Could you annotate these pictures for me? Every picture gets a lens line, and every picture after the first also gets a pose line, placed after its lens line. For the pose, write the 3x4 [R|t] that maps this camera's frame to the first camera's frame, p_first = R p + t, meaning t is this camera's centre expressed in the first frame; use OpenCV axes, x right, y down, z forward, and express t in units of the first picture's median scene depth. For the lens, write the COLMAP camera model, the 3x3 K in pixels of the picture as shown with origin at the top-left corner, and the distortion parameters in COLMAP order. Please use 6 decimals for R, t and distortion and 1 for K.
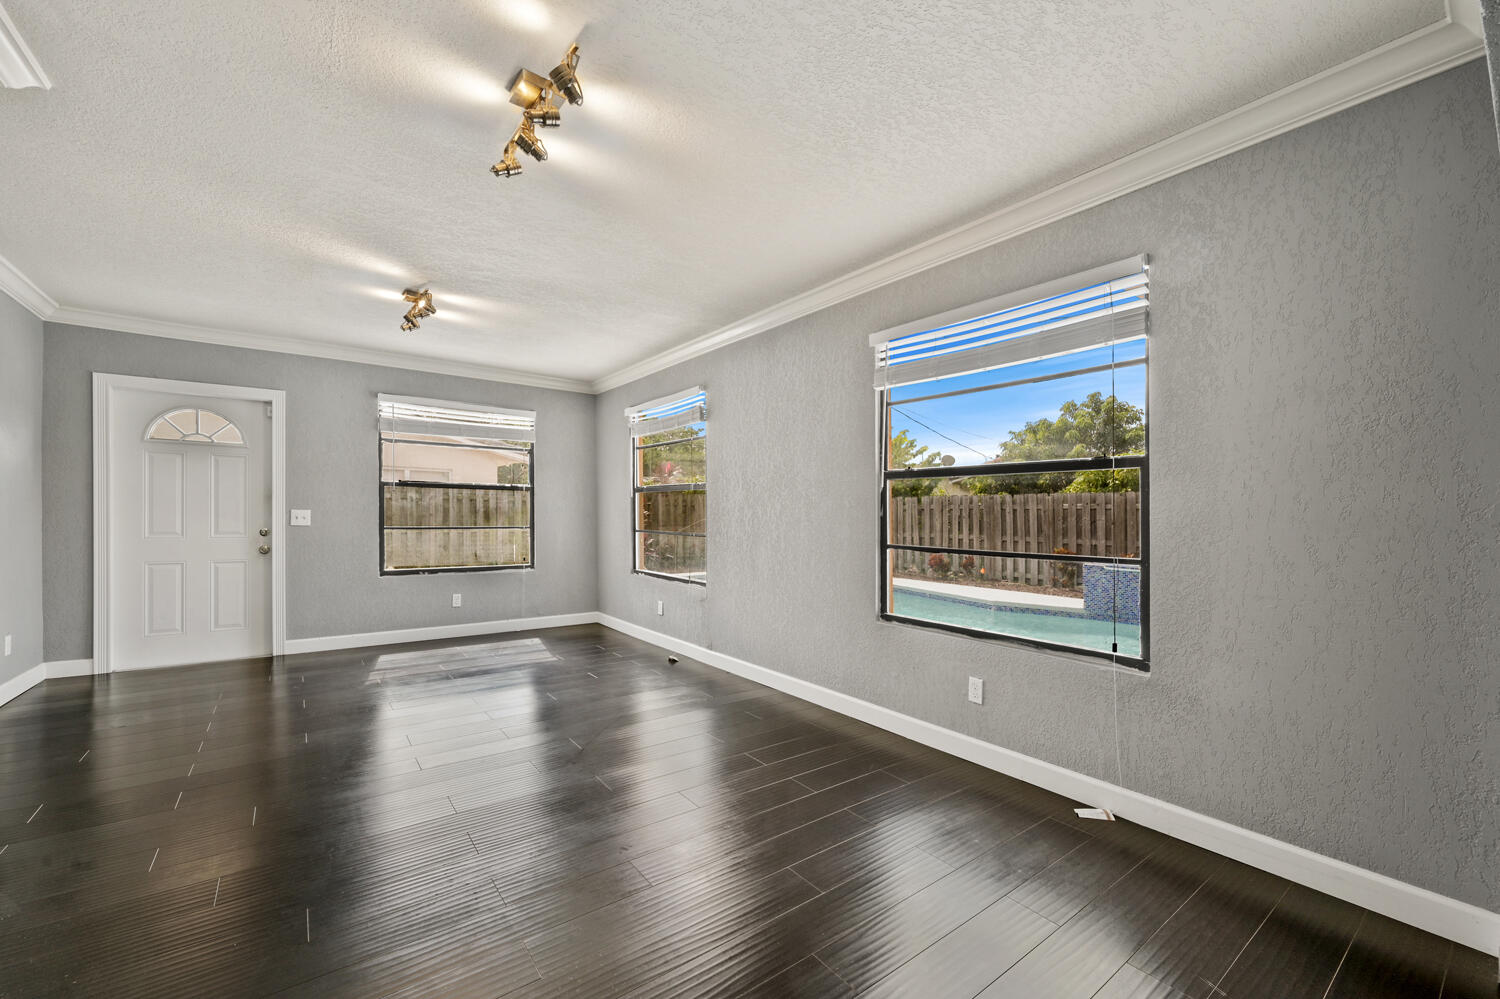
lens RADIAL K [[615.7, 0, 750.9], [0, 615.7, 504.1], [0, 0, 1]] dist [-0.000404, -0.000351]
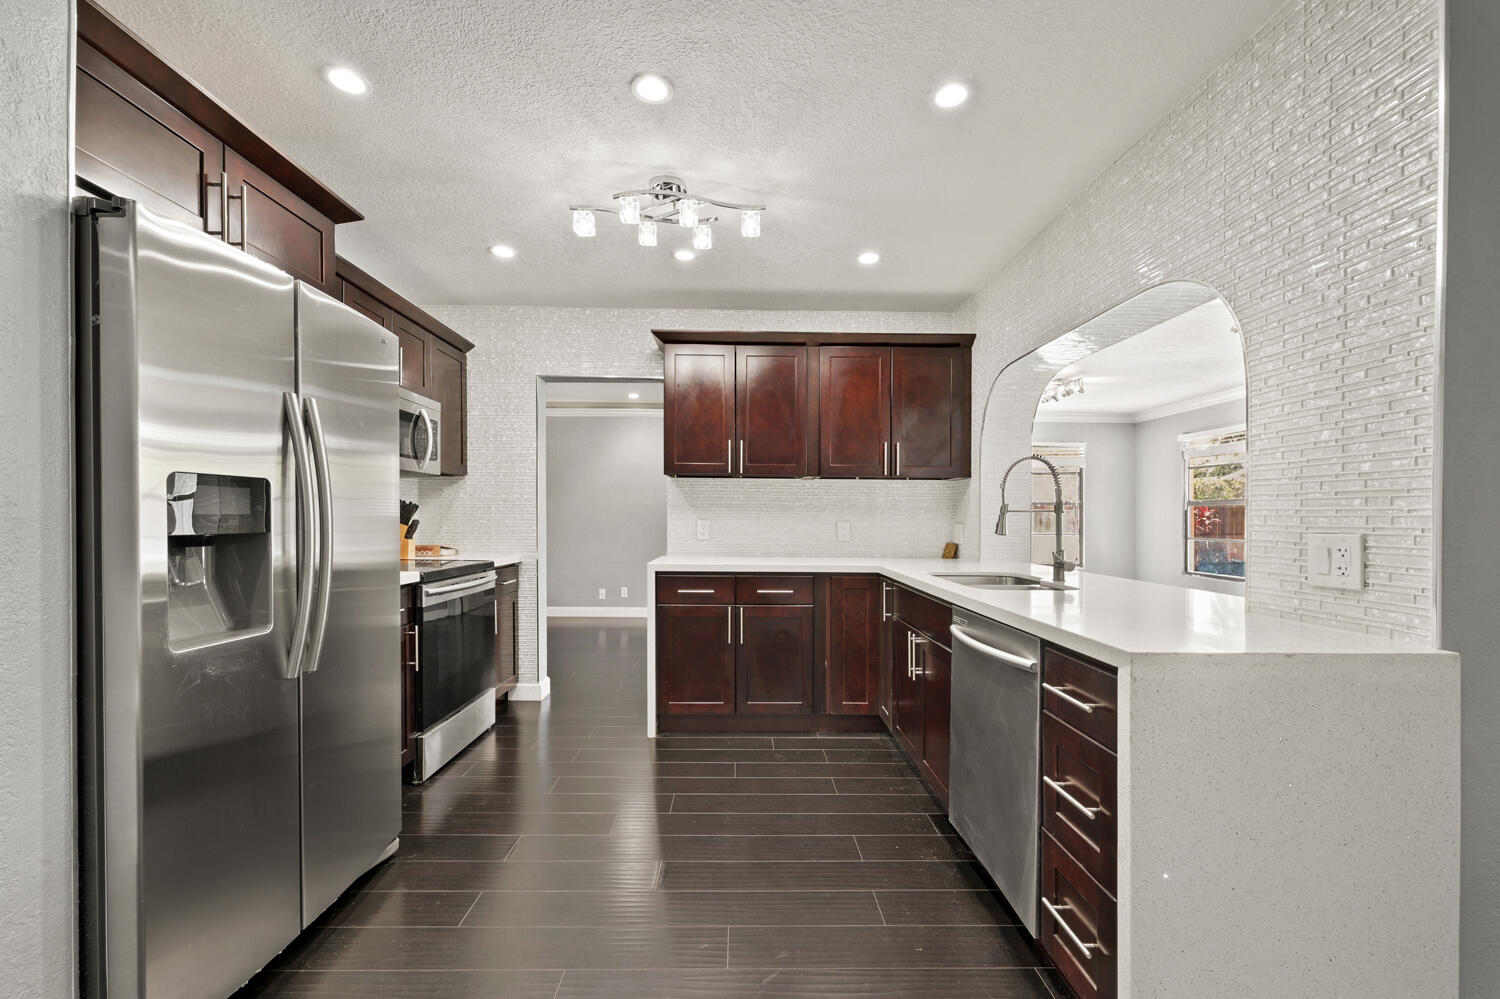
lens RADIAL K [[615.7, 0, 747.6], [0, 615.7, 514.7], [0, 0, 1]] dist [-0.000404, -0.000351]
pose [[0.807158, -0.000768, -0.590335, -0.184973], [0.001983, 0.999997, 0.001410, -0.005375], [0.590332, -0.002309, 0.807157, -0.481266]]
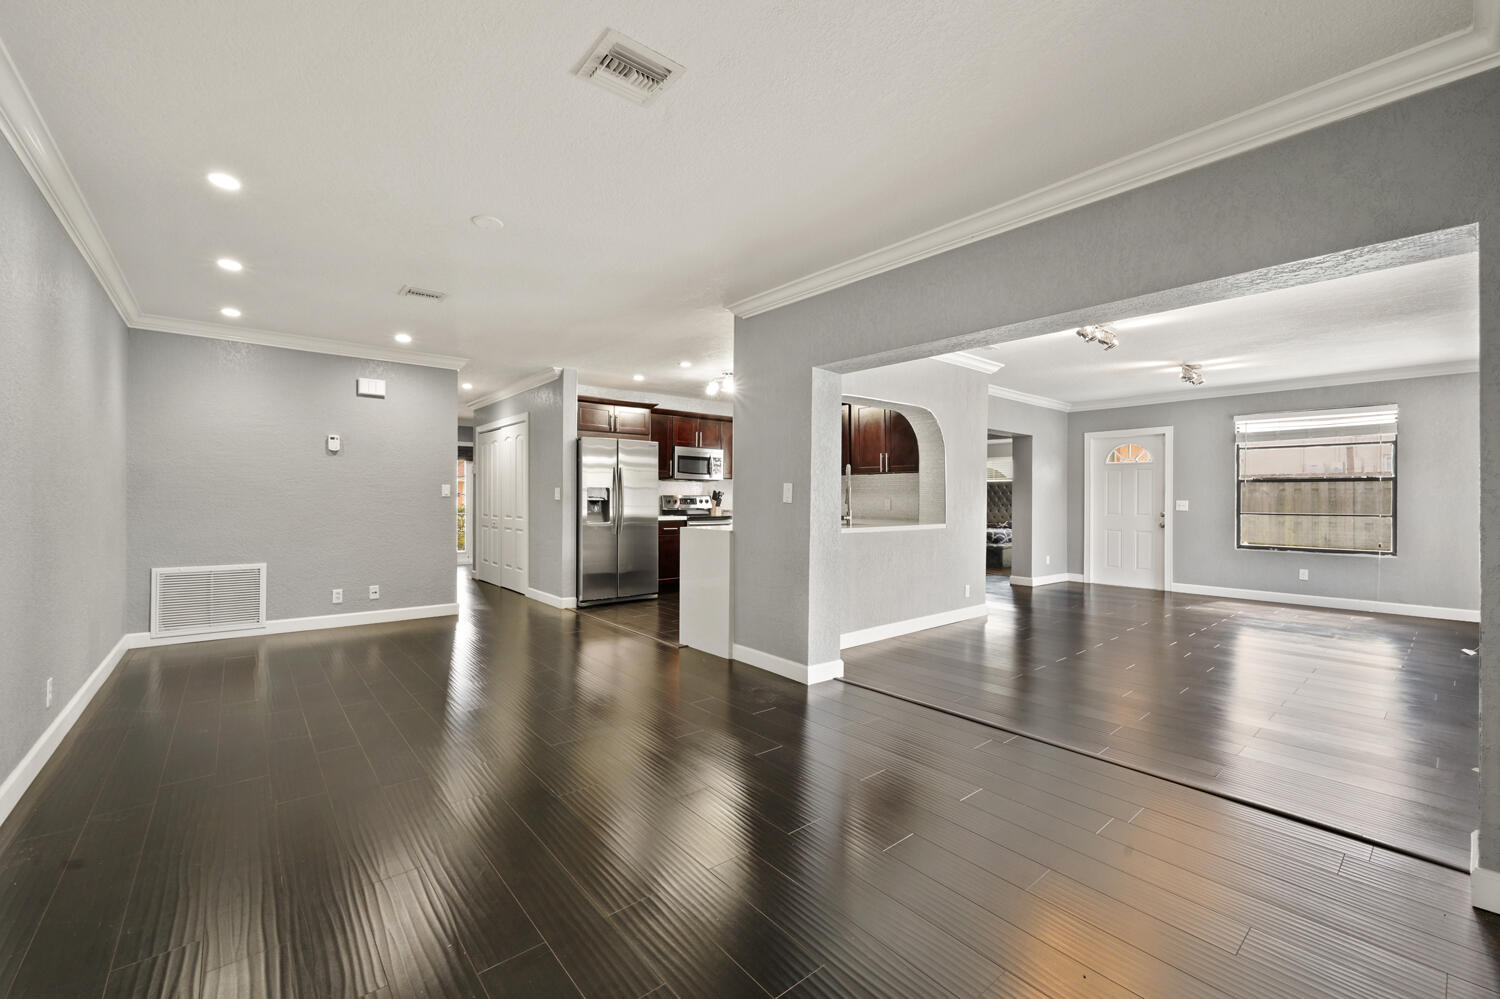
lens RADIAL K [[615.7, 0, 751.5], [0, 615.7, 504.2], [0, 0, 1]] dist [-0.000404, -0.000351]
pose [[0.036712, -0.006669, -0.999304, 0.730932], [0.006018, 0.999961, -0.006452, 0.020361], [0.999308, -0.005777, 0.036751, -0.137963]]
